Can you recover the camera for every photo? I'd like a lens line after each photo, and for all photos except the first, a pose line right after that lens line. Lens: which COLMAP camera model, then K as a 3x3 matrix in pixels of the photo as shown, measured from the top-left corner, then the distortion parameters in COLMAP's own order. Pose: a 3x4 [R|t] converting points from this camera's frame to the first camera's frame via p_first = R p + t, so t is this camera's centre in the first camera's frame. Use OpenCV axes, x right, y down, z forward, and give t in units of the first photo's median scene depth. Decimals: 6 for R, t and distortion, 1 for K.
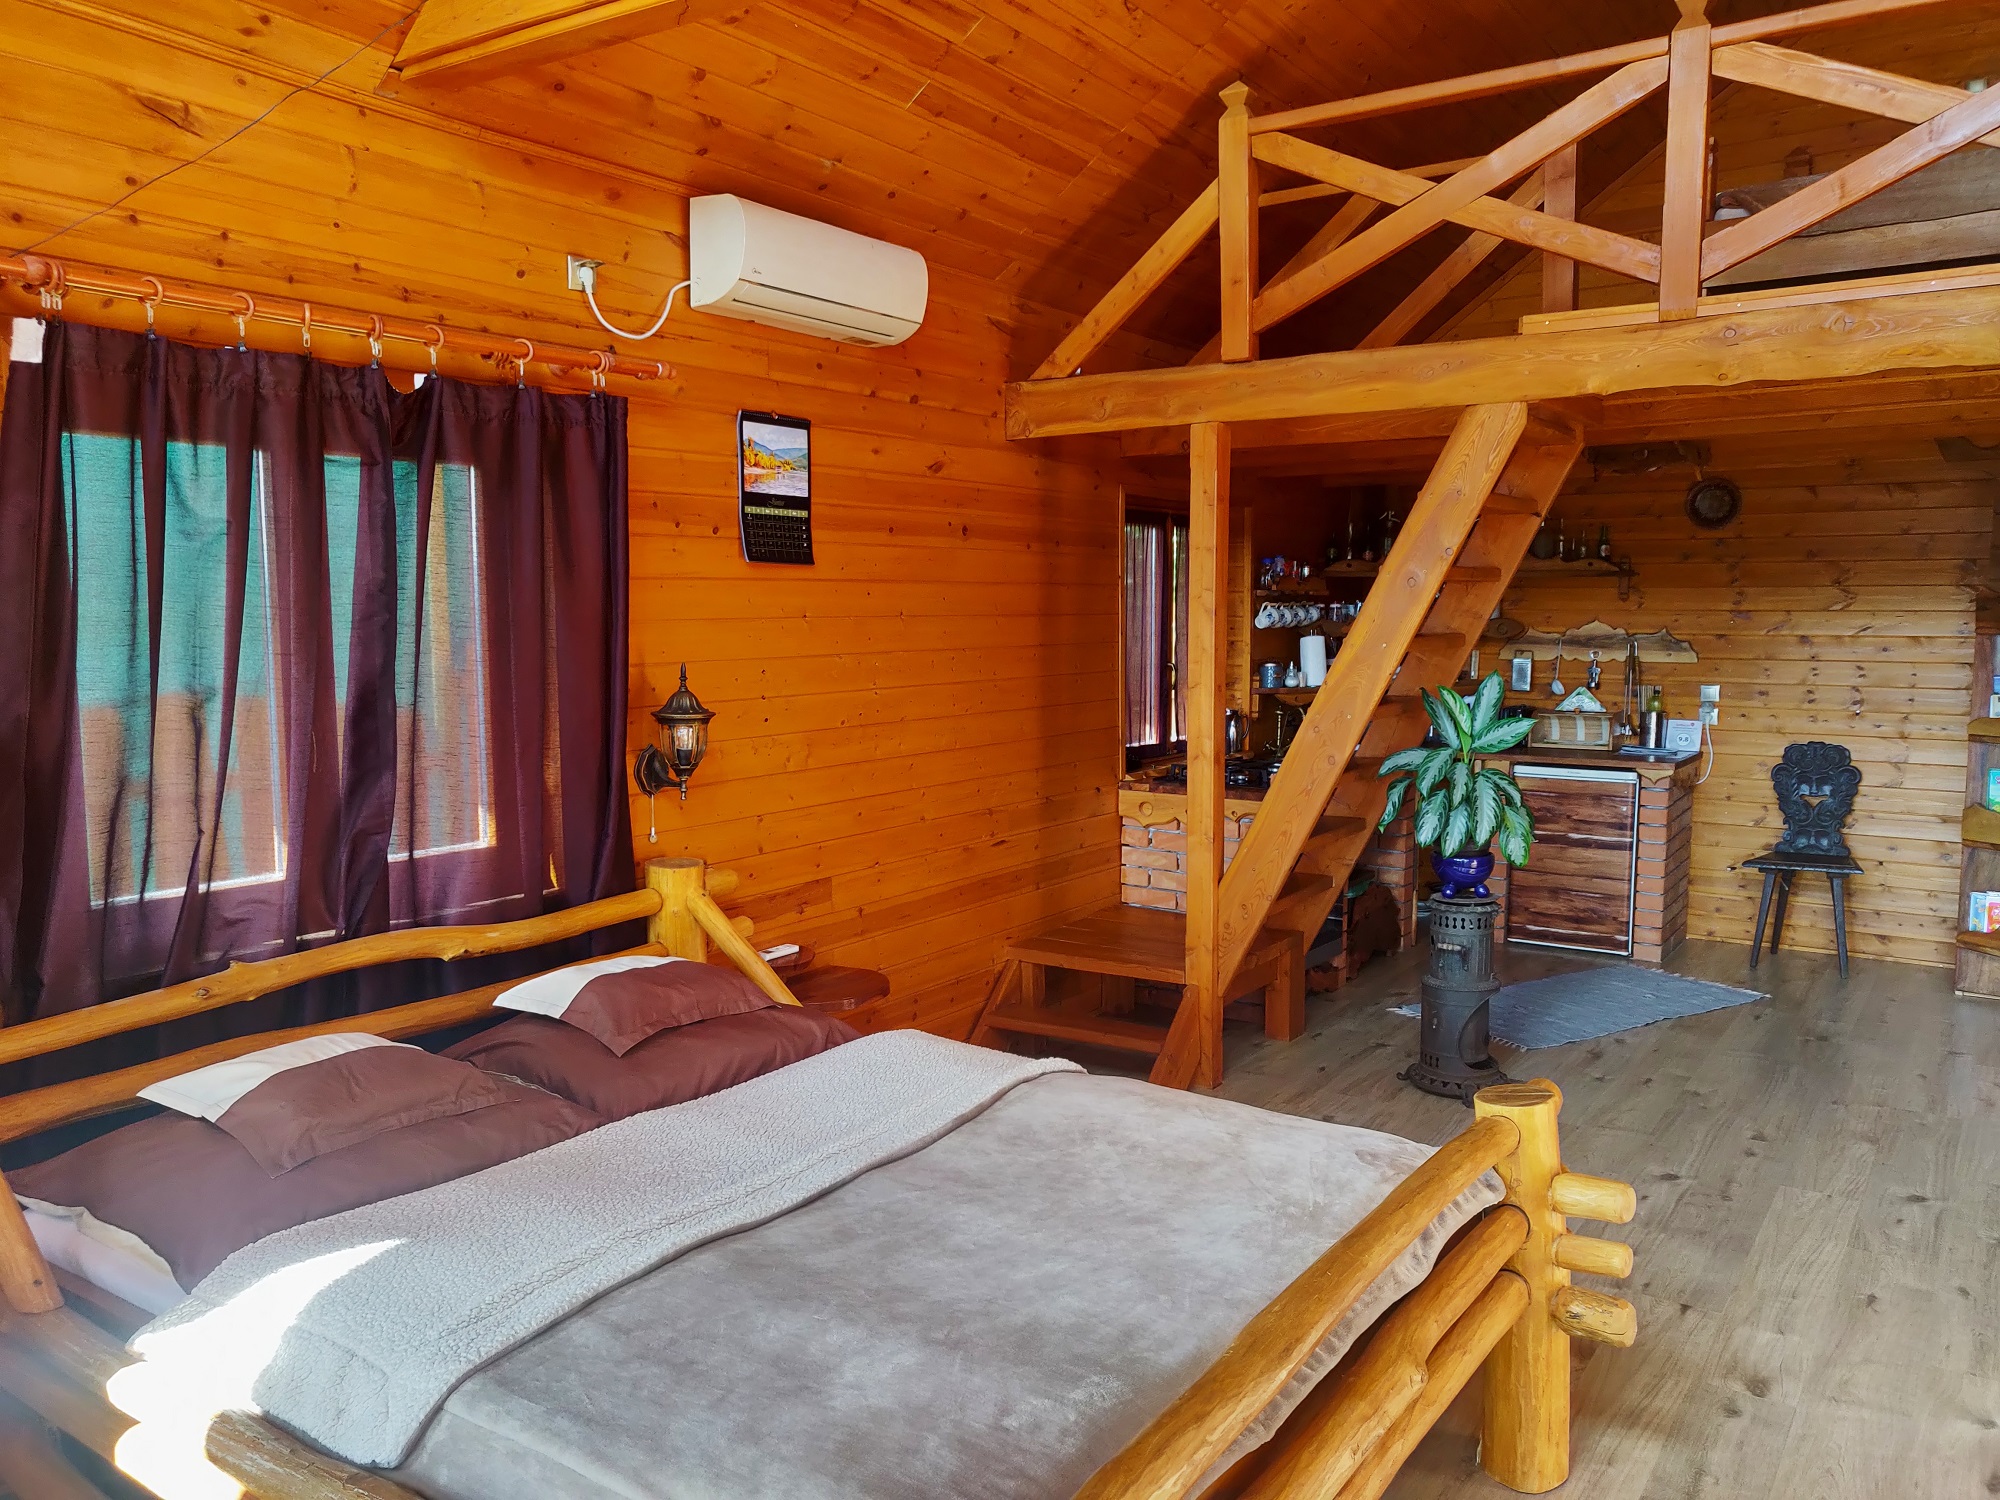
lens RADIAL K [[1507.4, 0, 1011.8], [0, 1507.4, 758.1], [0, 0, 1]] dist [-0.003587, 0.013212]
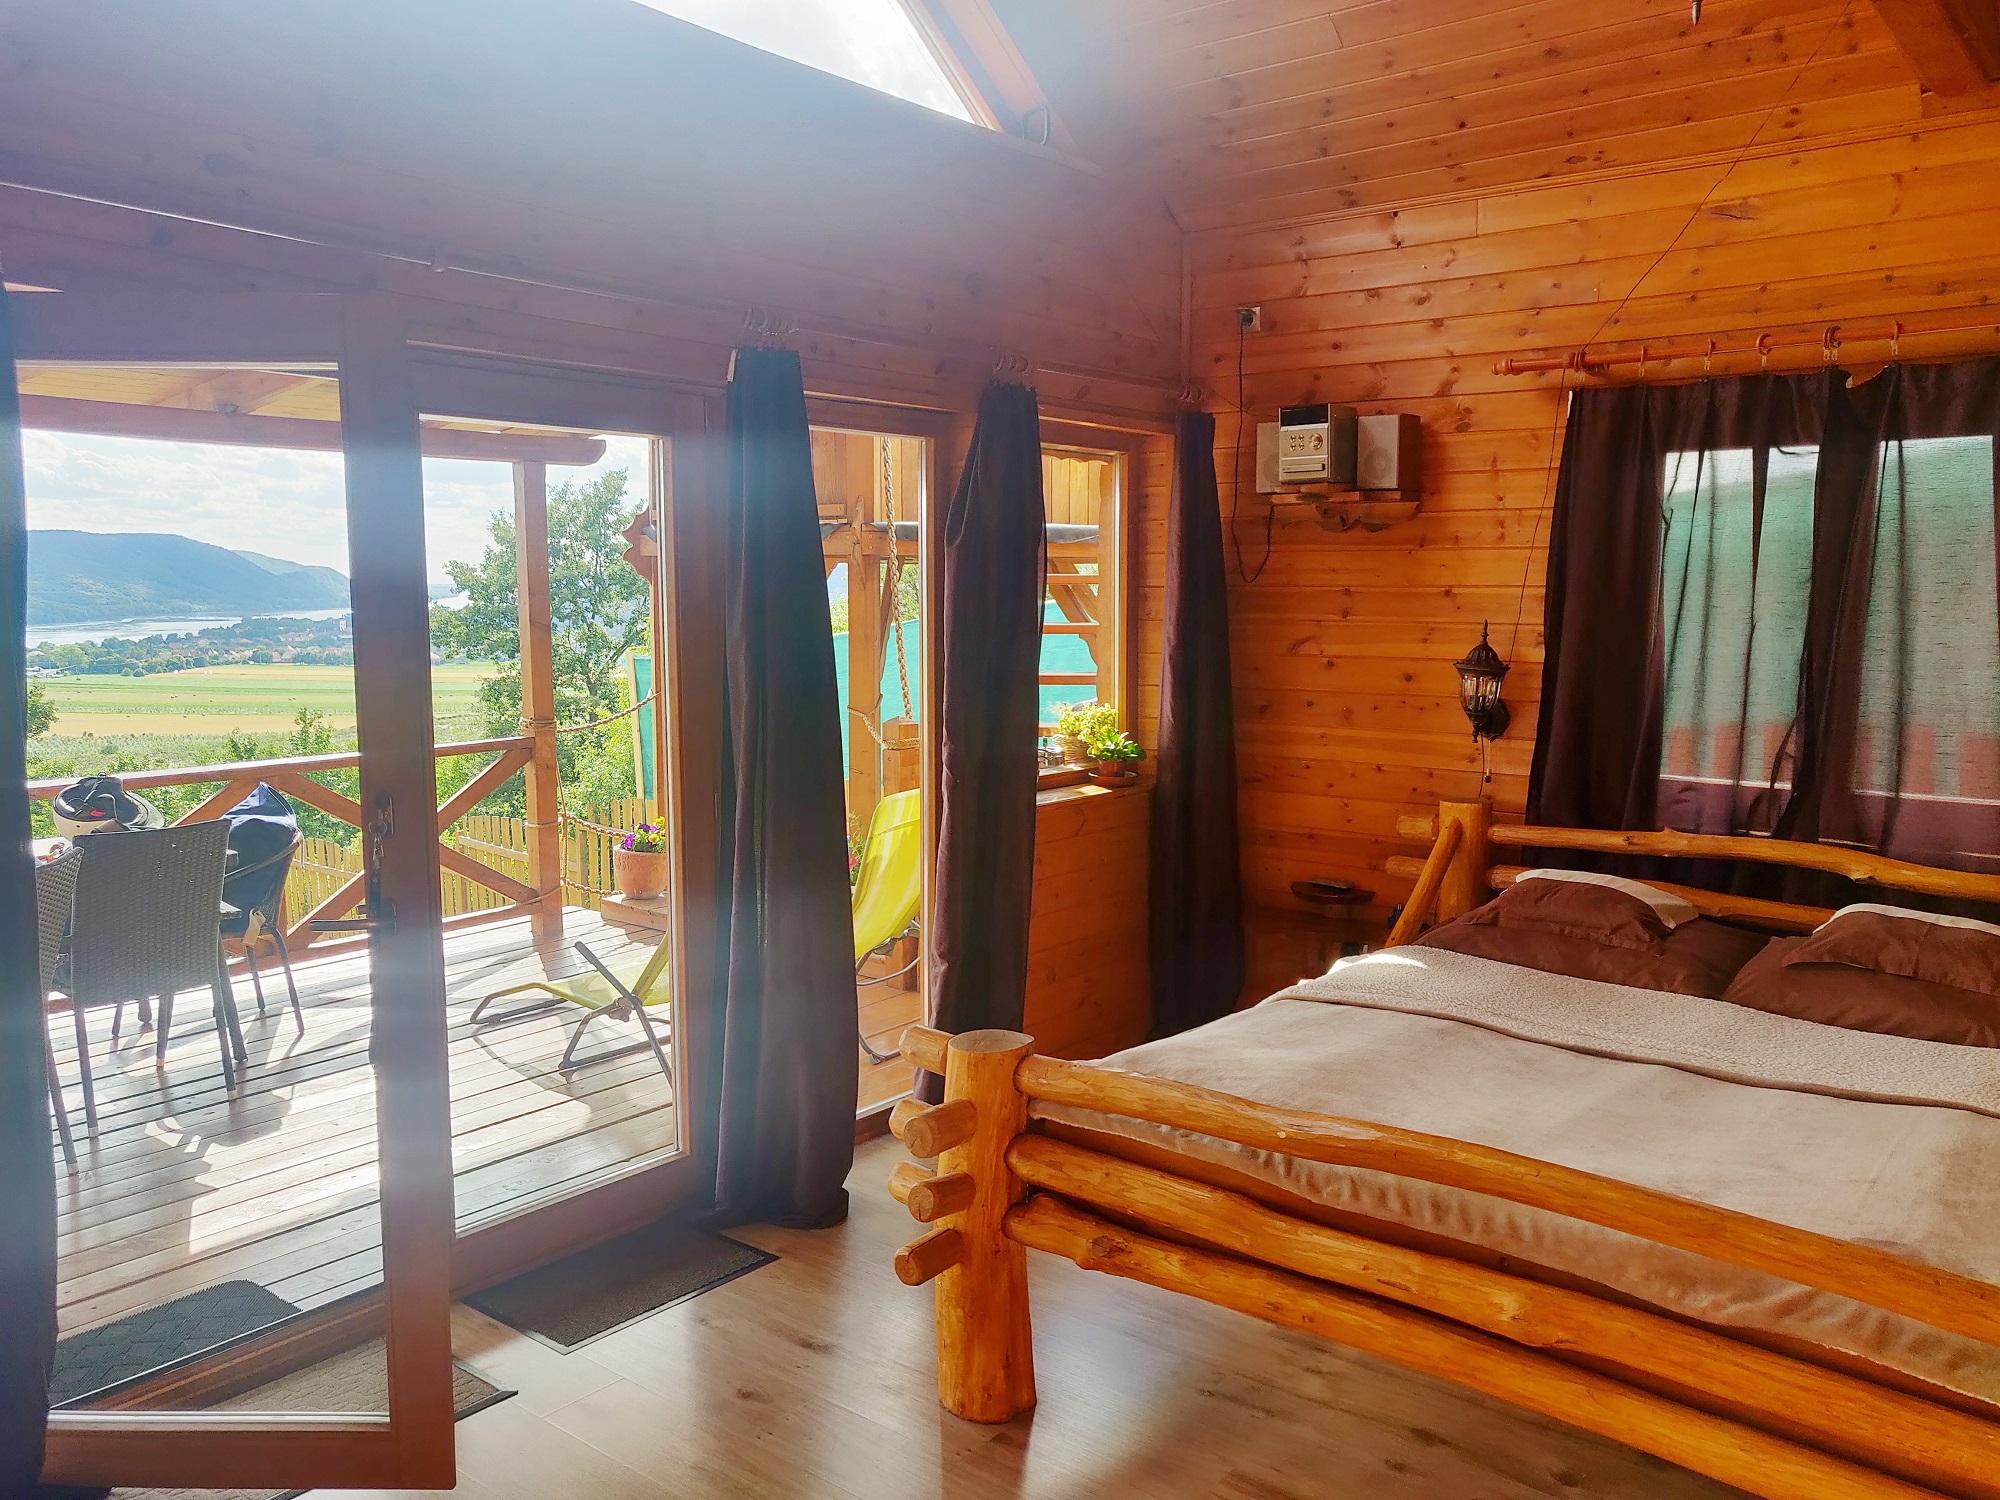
lens RADIAL K [[1507.4, 0, 1014.5], [0, 1507.4, 768.8], [0, 0, 1]] dist [-0.003587, 0.013212]
pose [[-0.066404, 0.127320, -0.989636, 0.899383], [-0.088754, 0.987140, 0.132955, -0.049920], [0.993838, 0.096663, -0.054250, 0.469811]]
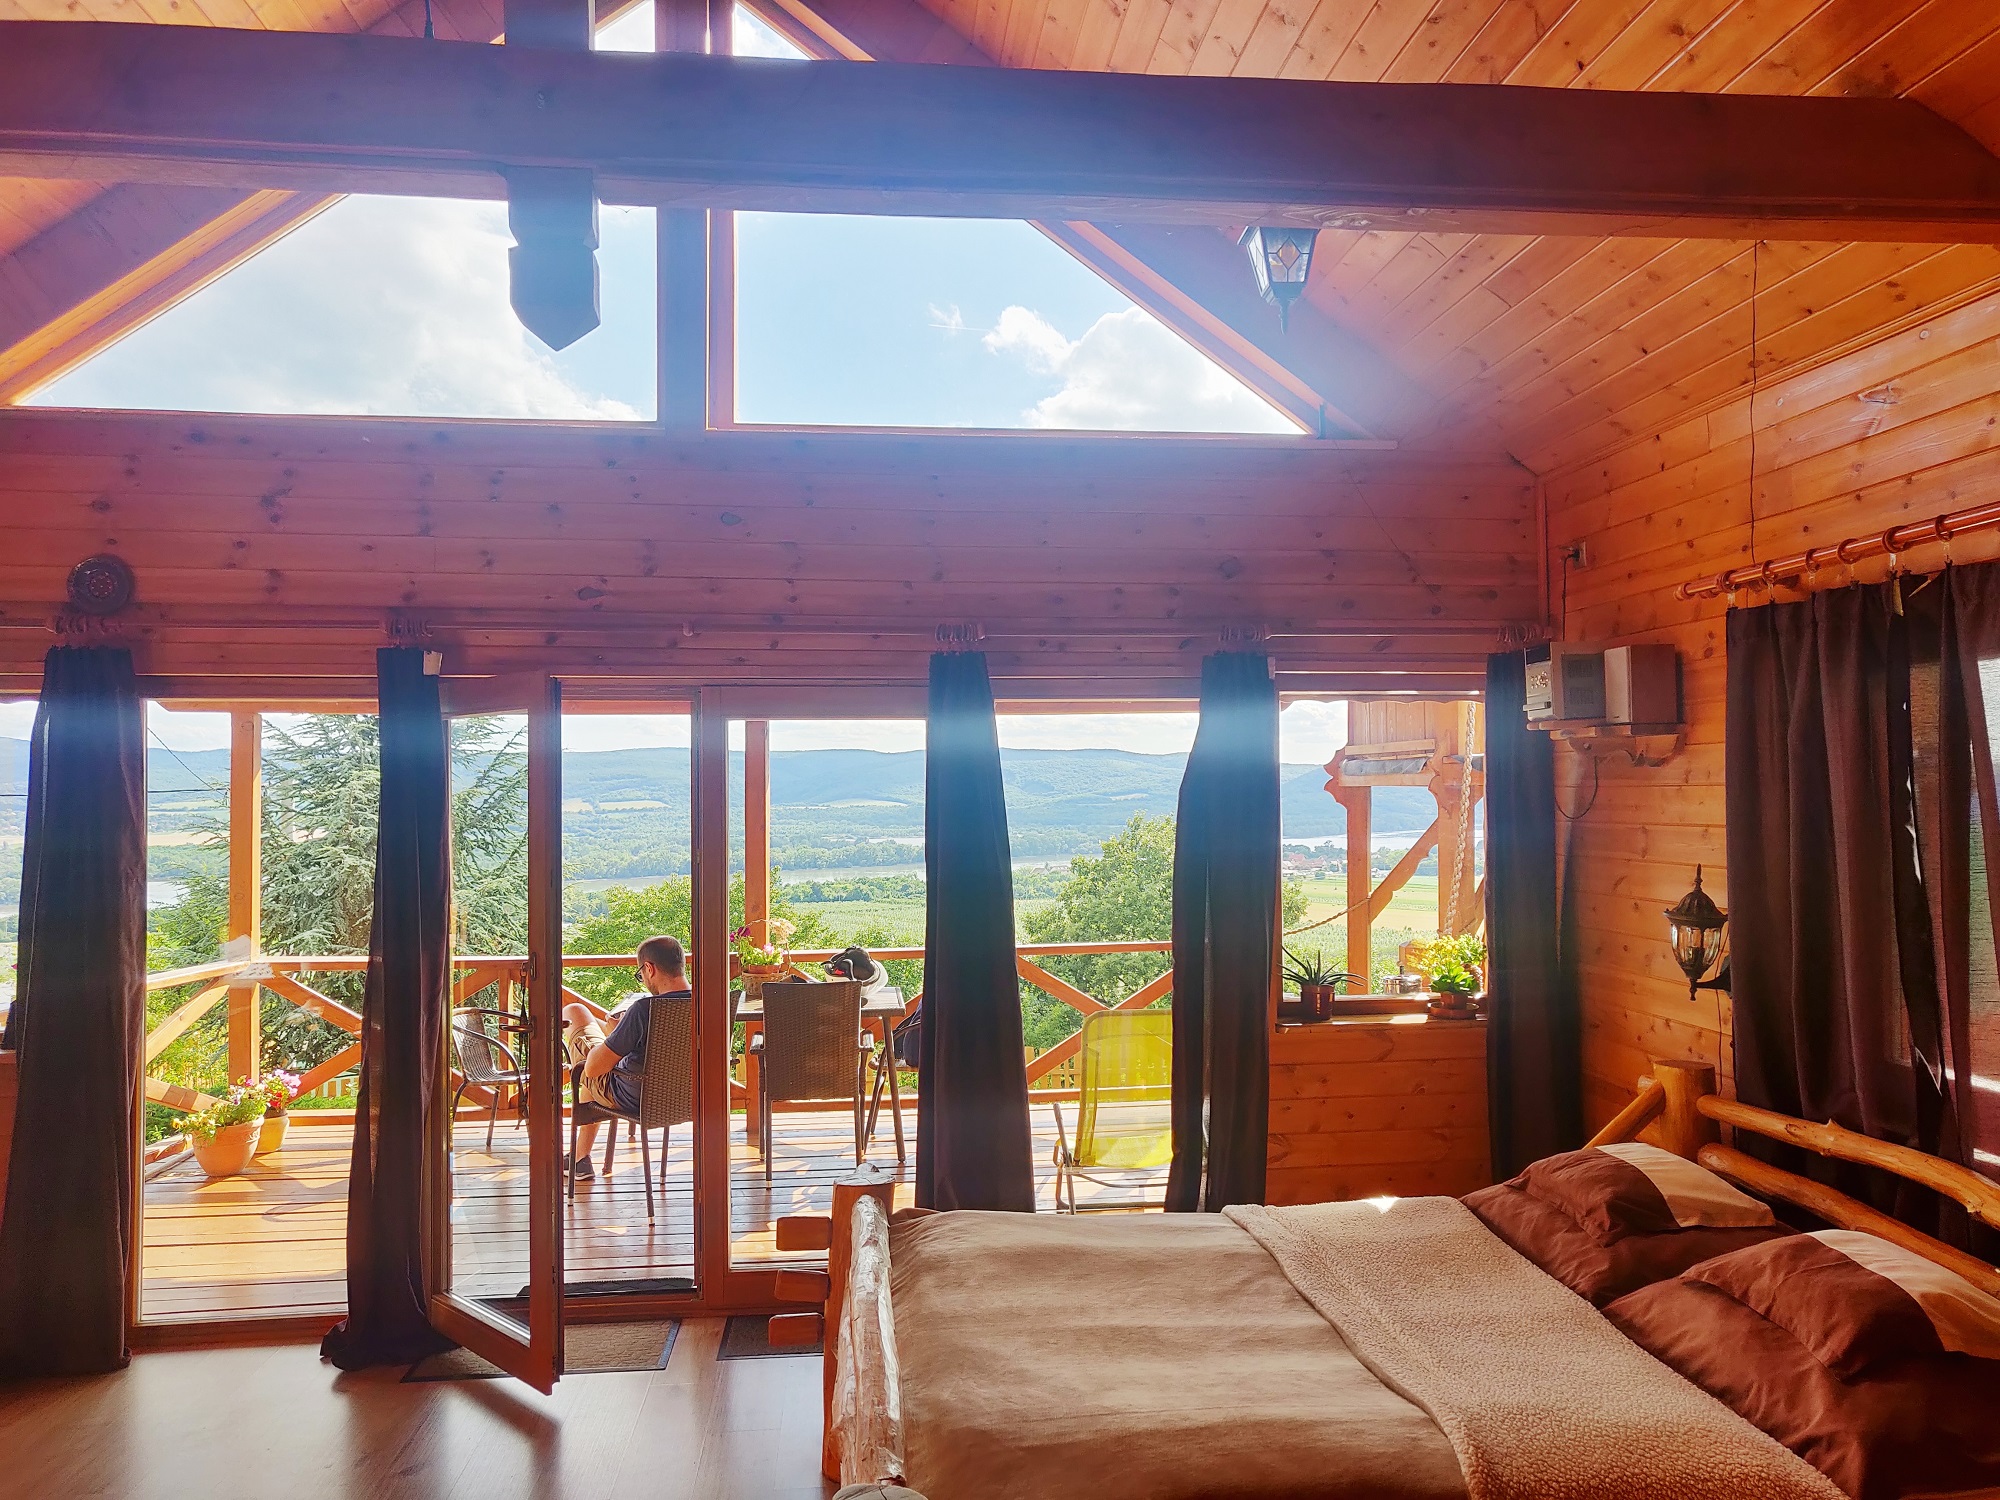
lens RADIAL K [[1507.4, 0, 1041.0], [0, 1507.4, 753.9], [0, 0, 1]] dist [-0.003587, 0.013212]
pose [[-0.757738, -0.004299, -0.652545, 0.700532], [-0.040491, 0.998361, 0.040442, -0.164709], [0.651302, 0.057066, -0.756670, 1.446963]]
